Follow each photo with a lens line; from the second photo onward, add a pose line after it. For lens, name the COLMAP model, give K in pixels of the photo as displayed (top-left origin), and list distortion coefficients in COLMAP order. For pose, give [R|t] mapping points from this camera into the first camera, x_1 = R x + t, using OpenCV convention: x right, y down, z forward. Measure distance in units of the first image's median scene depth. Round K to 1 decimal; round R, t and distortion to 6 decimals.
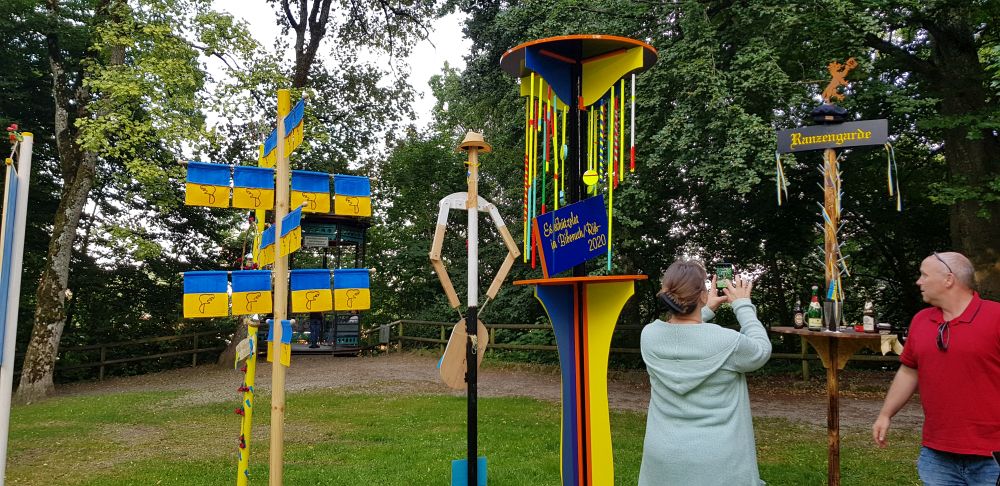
lens RADIAL K [[780.8, 0, 491.4], [0, 780.8, 230.0], [0, 0, 1]] dist [0.069951, -0.107566]
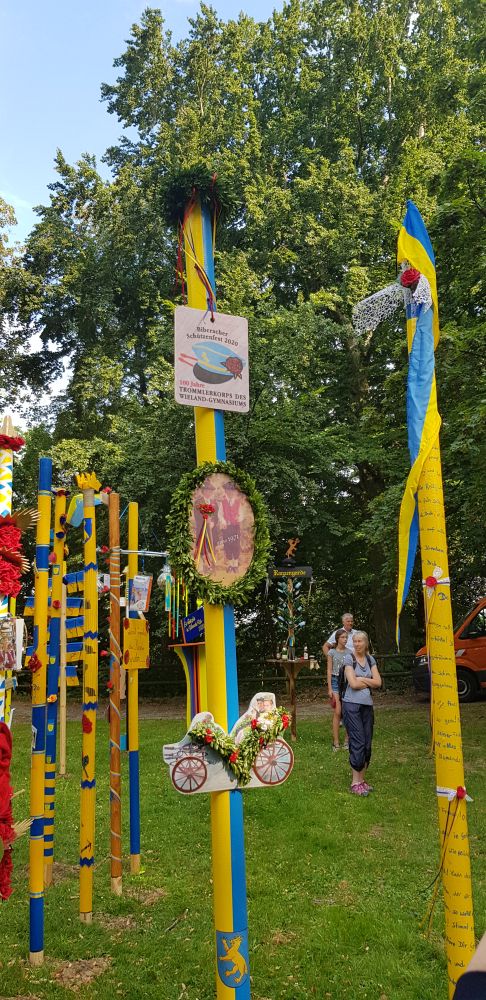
lens RADIAL K [[768.7, 0, 243.0], [0, 768.7, 493.8], [0, 0, 1]] dist [0.087254, -0.135428]
pose [[0.940767, 0.026420, 0.338022, -0.415488], [0.006461, 0.995382, -0.095780, -0.122774], [-0.338991, 0.092290, 0.936252, -0.966759]]
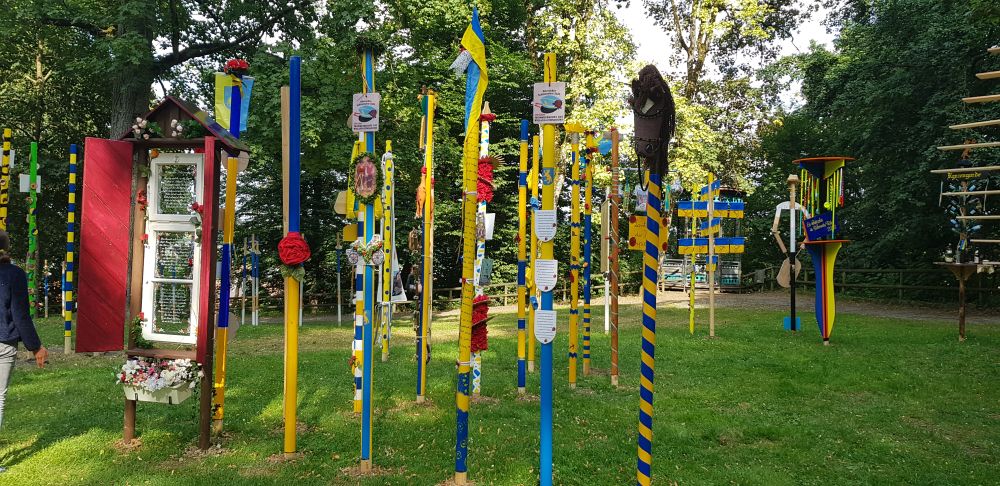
lens RADIAL K [[780.8, 0, 491.4], [0, 780.8, 230.0], [0, 0, 1]] dist [0.069951, -0.107566]
pose [[0.891557, -0.009370, -0.452812, 0.229406], [0.037662, 0.997857, 0.053506, -0.120352], [0.451340, -0.064757, 0.889999, -1.408203]]
